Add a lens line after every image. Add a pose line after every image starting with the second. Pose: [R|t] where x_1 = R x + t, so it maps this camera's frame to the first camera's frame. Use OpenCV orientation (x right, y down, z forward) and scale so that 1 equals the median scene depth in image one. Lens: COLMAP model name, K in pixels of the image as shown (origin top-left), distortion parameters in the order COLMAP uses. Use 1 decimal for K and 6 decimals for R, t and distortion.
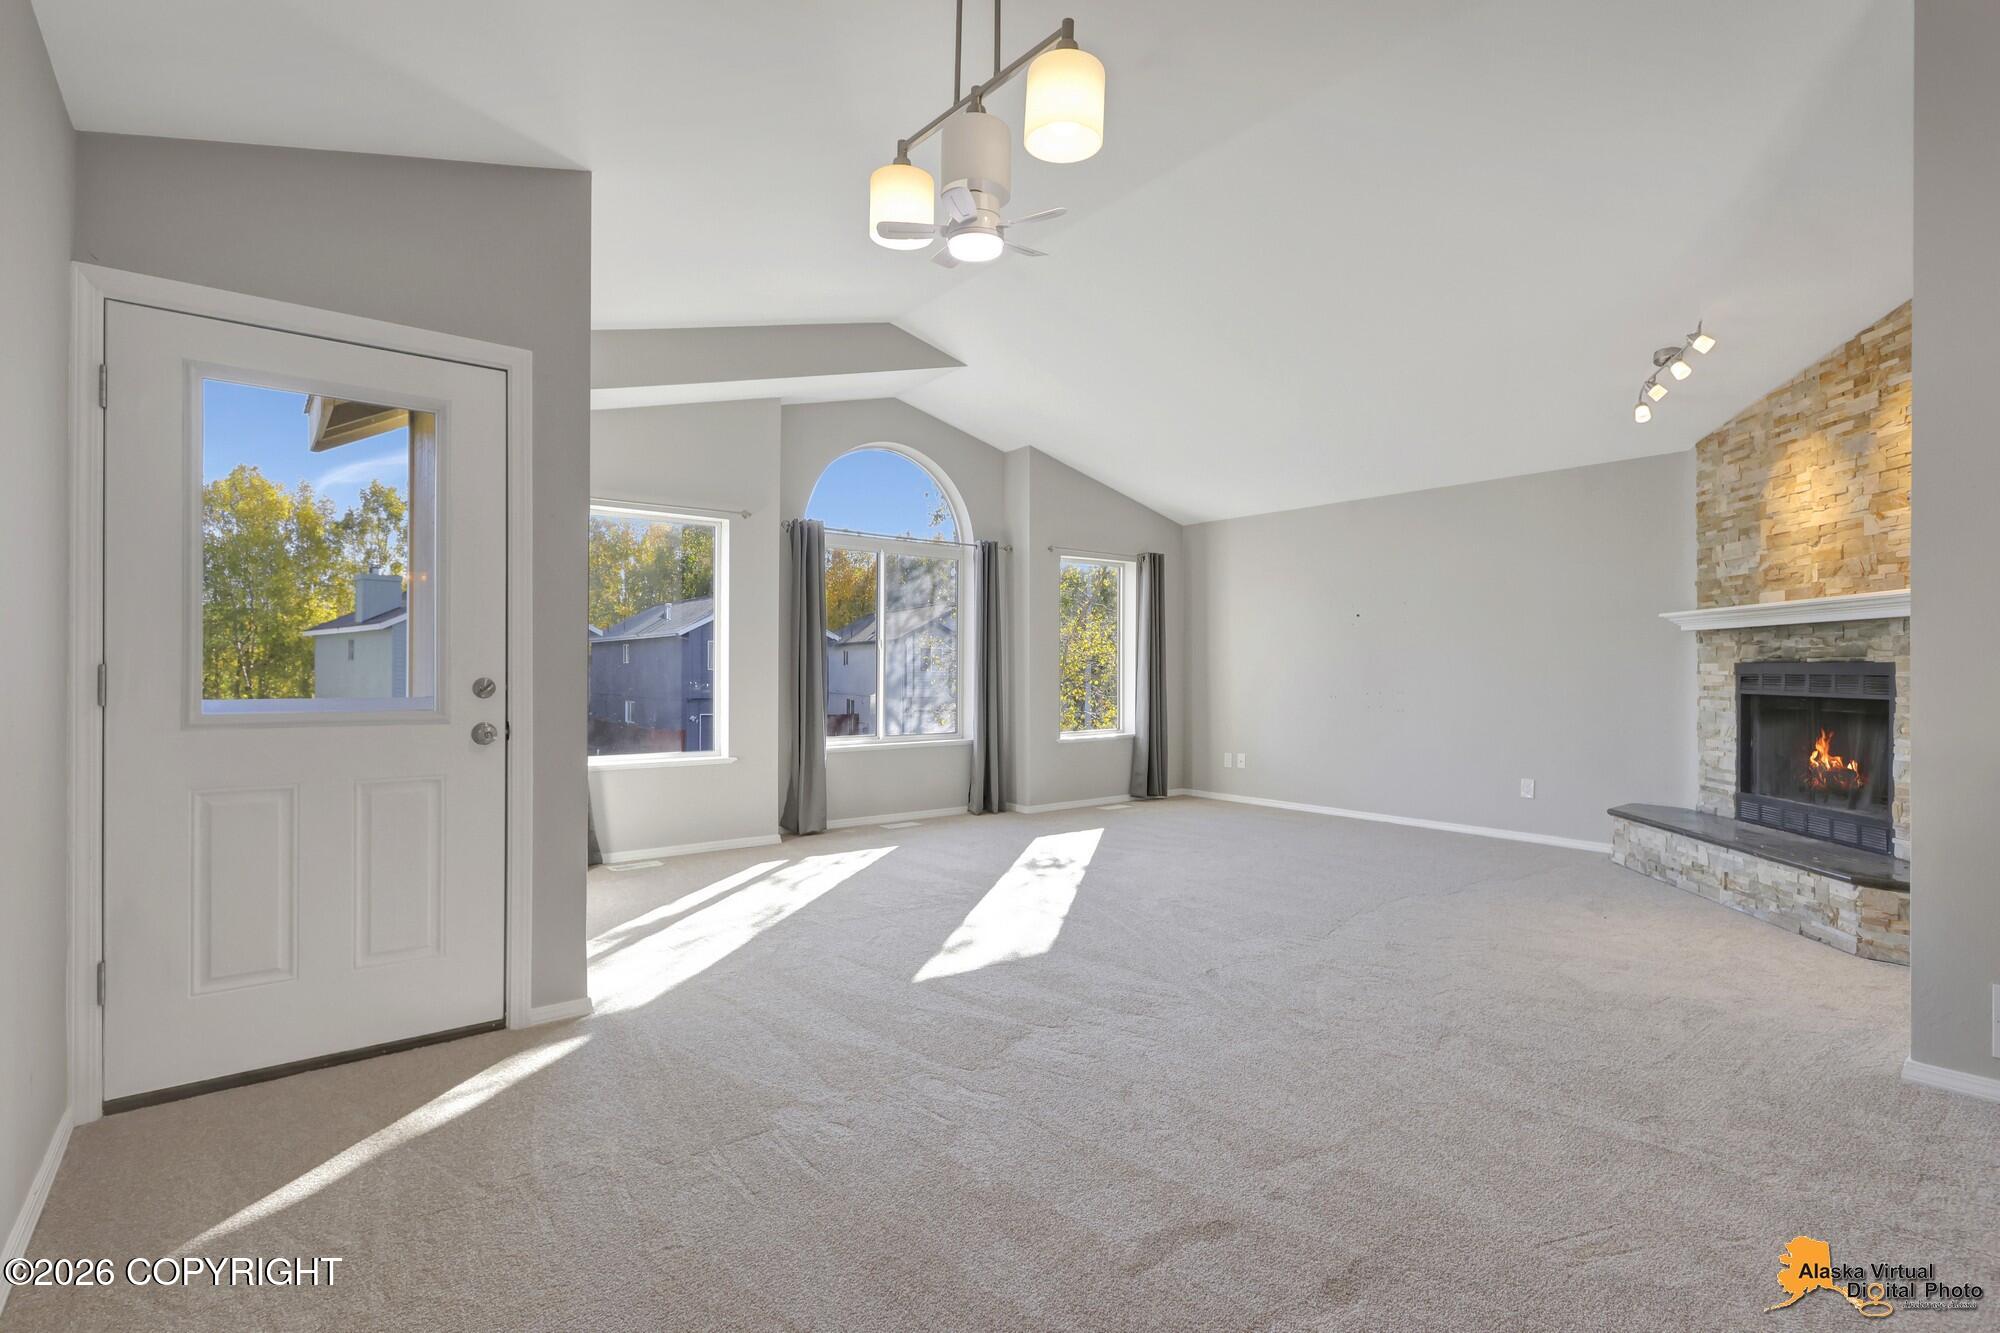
lens RADIAL K [[944.9, 0, 1000.0], [0, 944.9, 666.5], [0, 0, 1]] dist [0.004704, -0.000023]
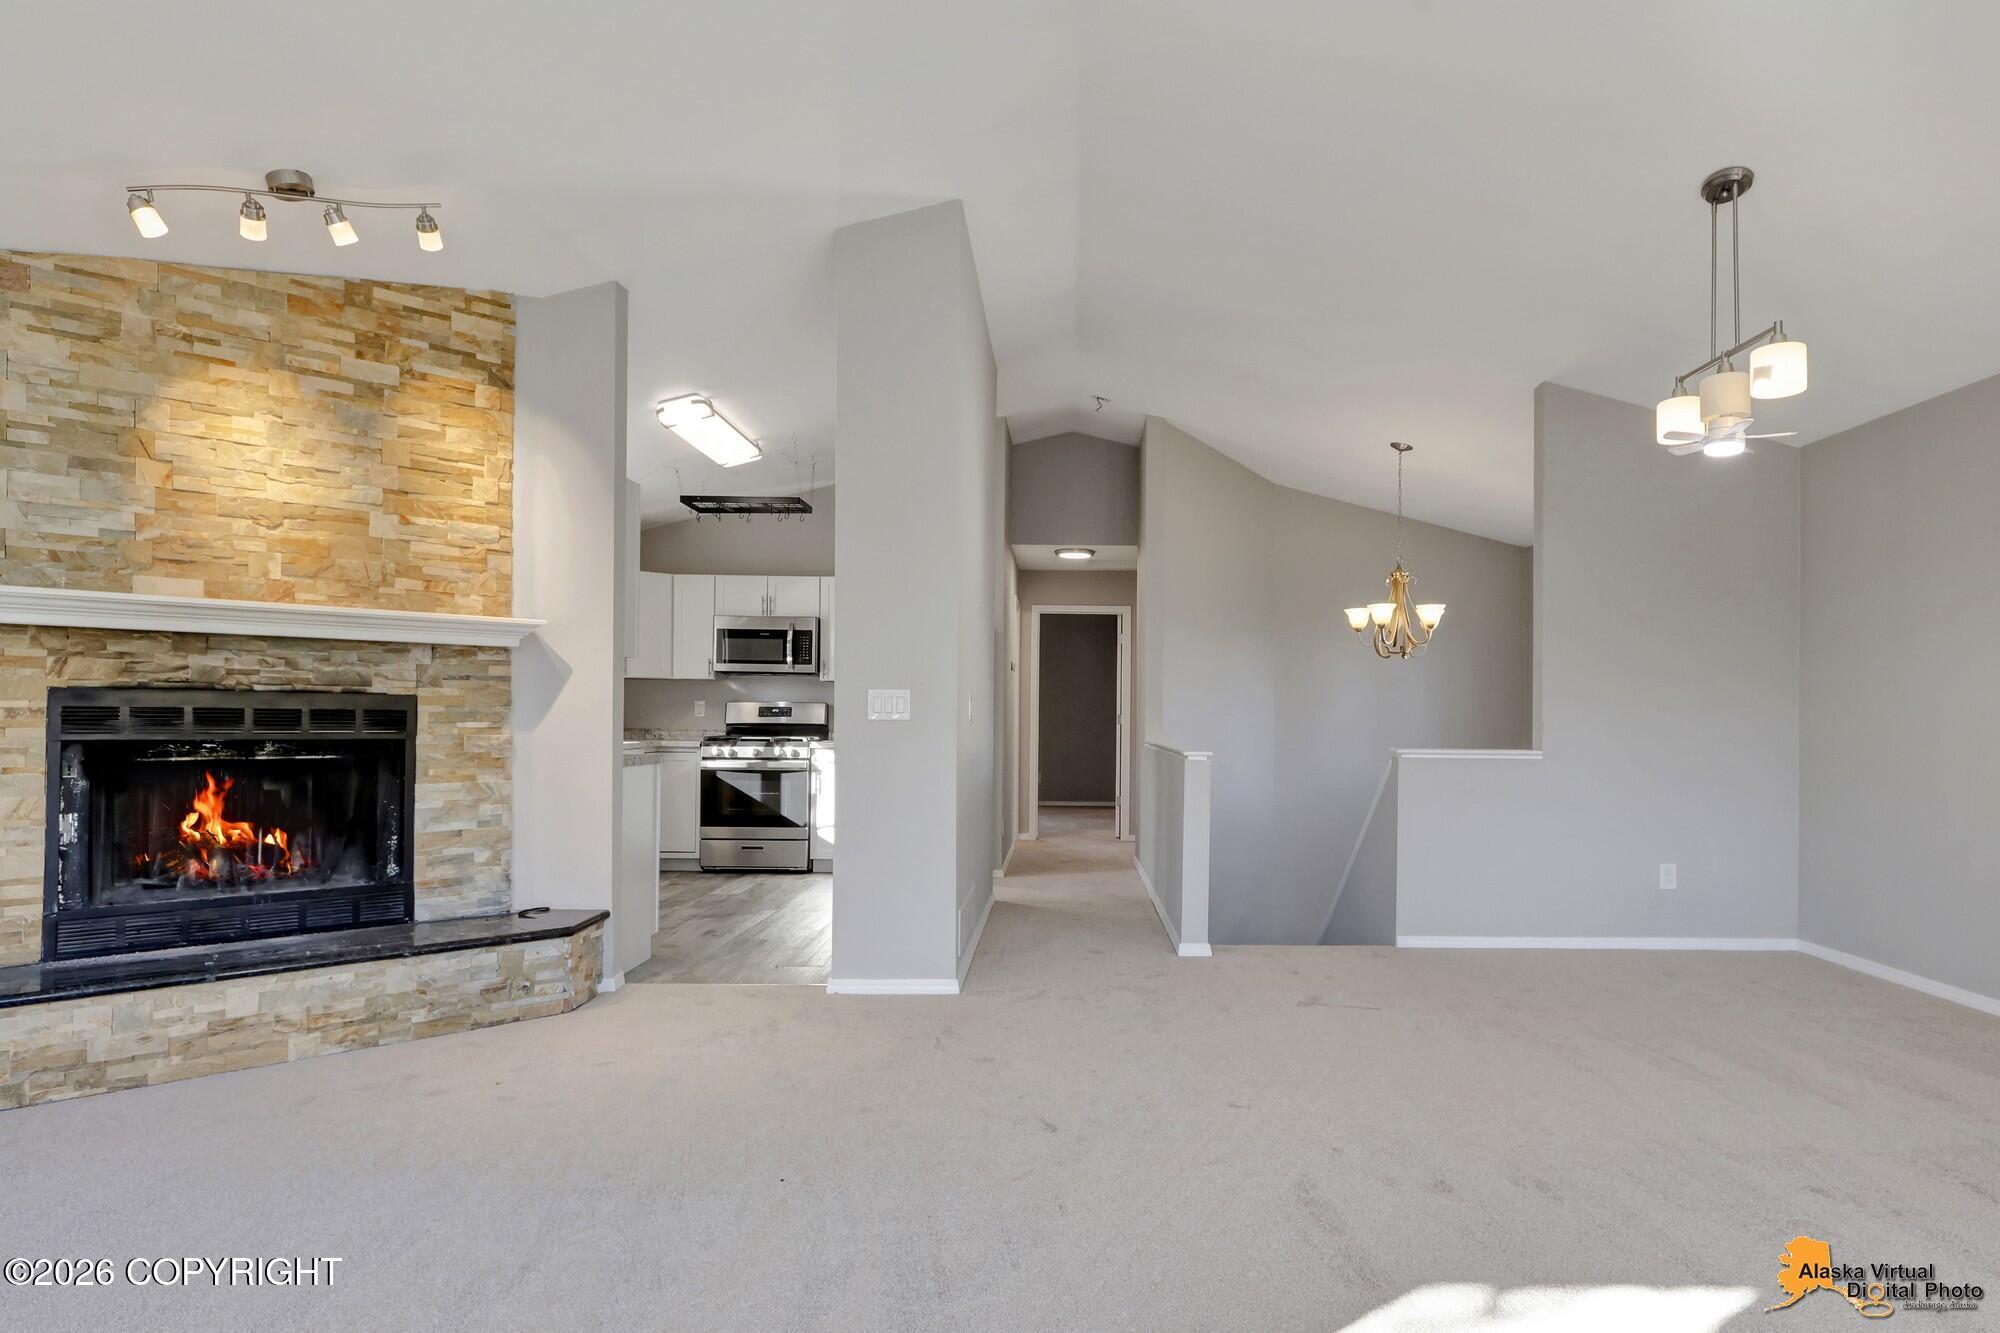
lens RADIAL K [[1155.4, 0, 1064.5], [0, 1155.4, 716.5], [0, 0, 1]] dist [0.021112, -0.012320]
pose [[-0.783097, -0.011140, 0.621799, -0.146996], [-0.013881, 0.999904, 0.000431, 0.005624], [-0.621744, -0.008293, -0.783177, 1.255840]]
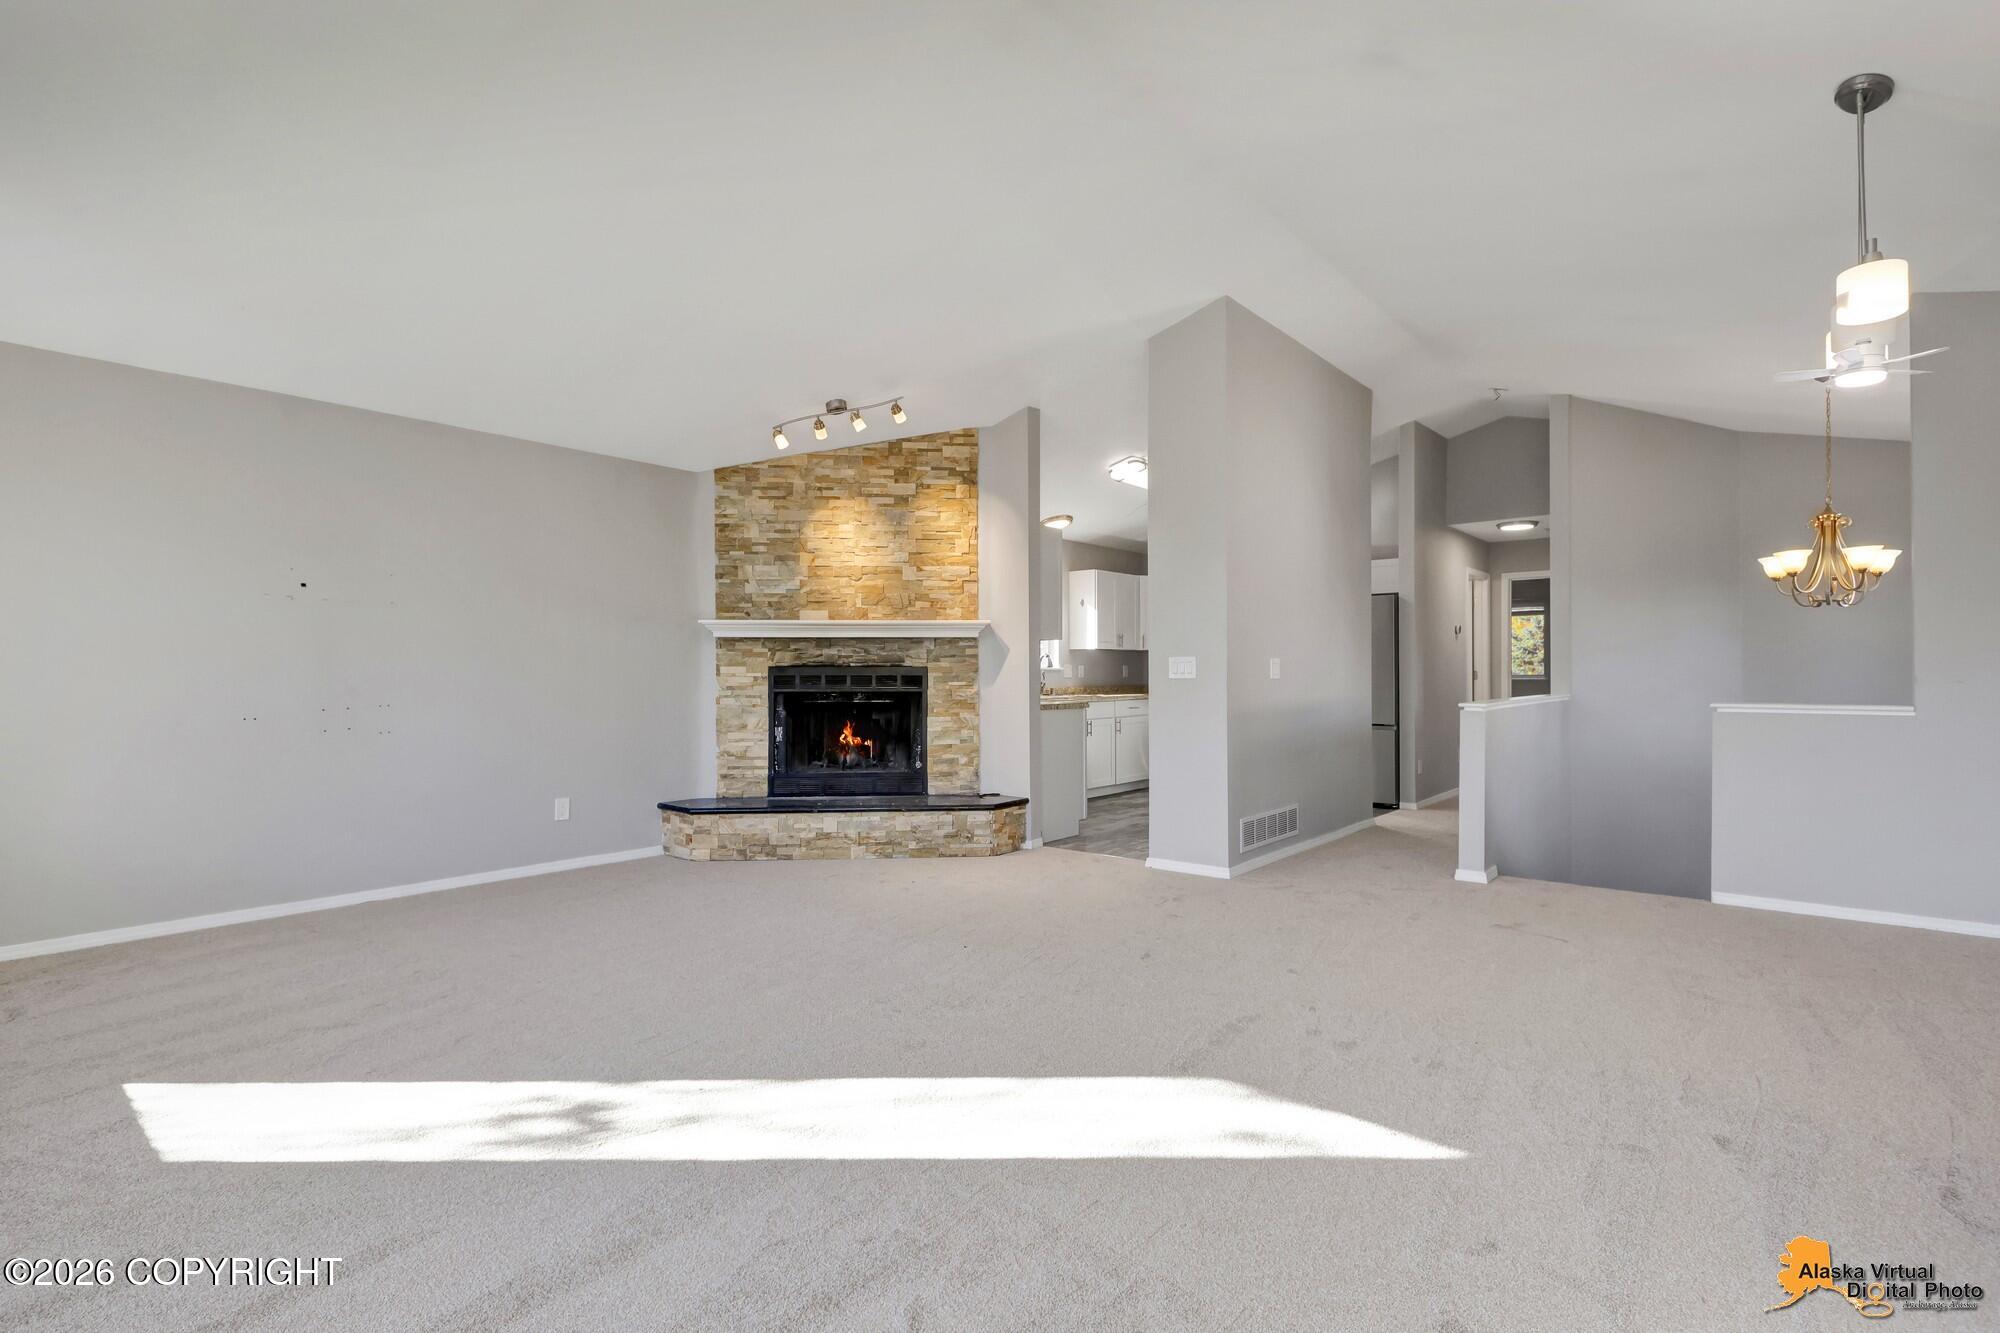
lens RADIAL K [[932.9, 0, 992.4], [0, 932.9, 679.9], [0, 0, 1]] dist [0.010734, -0.000045]
pose [[-0.192196, -0.009872, 0.981307, -0.469387], [-0.000011, 0.999949, 0.010057, 0.001437], [-0.981357, 0.001922, -0.192186, 1.020011]]
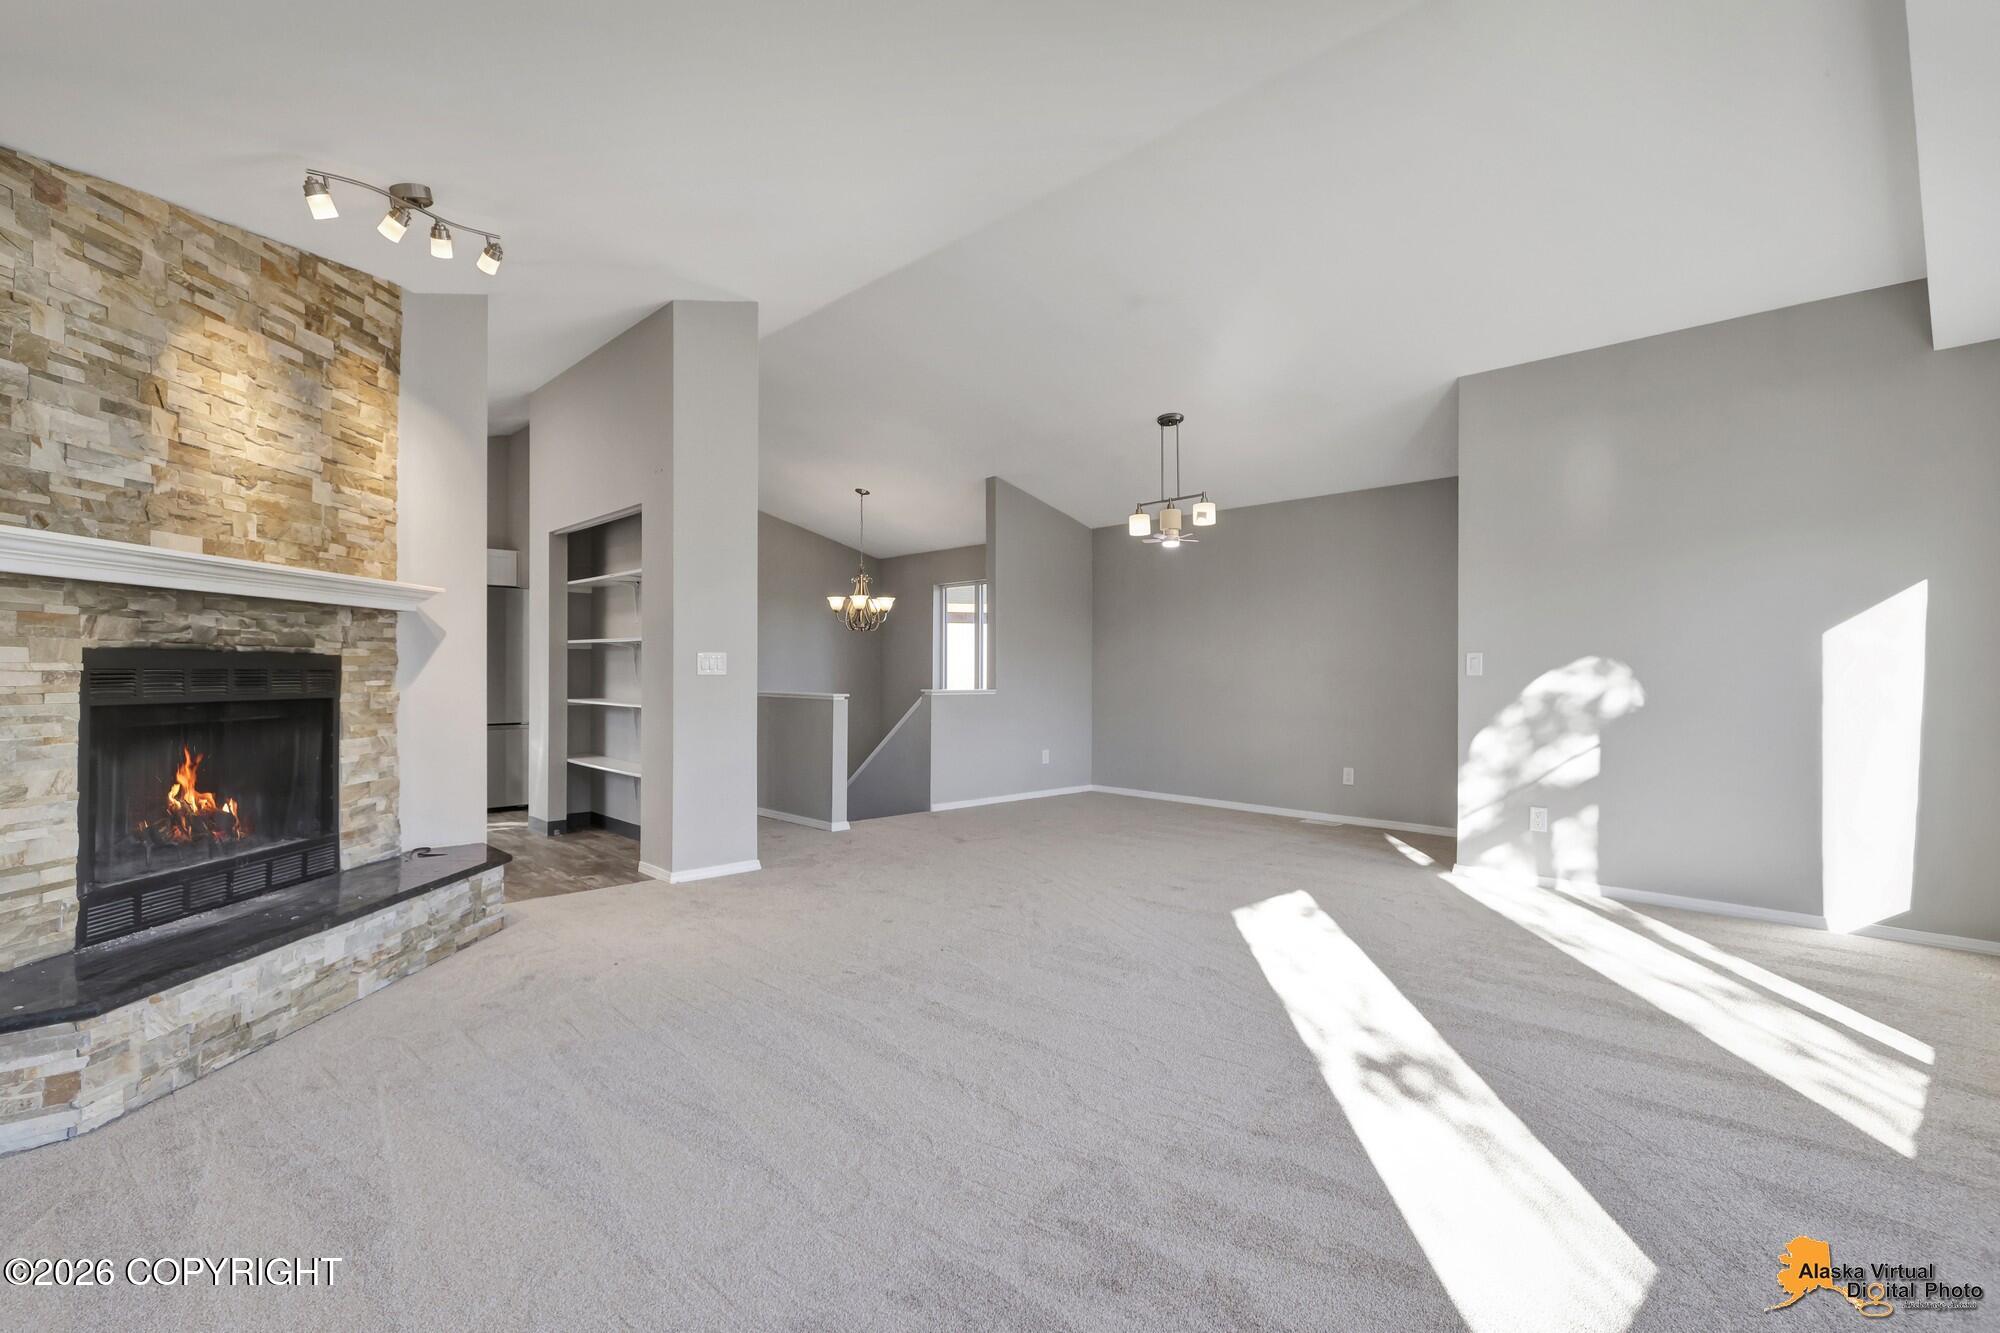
lens RADIAL K [[940.9, 0, 996.0], [0, 940.9, 672.3], [0, 0, 1]] dist [0.002023, 0.000482]
pose [[-0.996070, -0.007250, -0.088276, 0.345865], [-0.007161, 0.999973, -0.001322, 0.007260], [0.088283, -0.000685, -0.996095, 1.676573]]
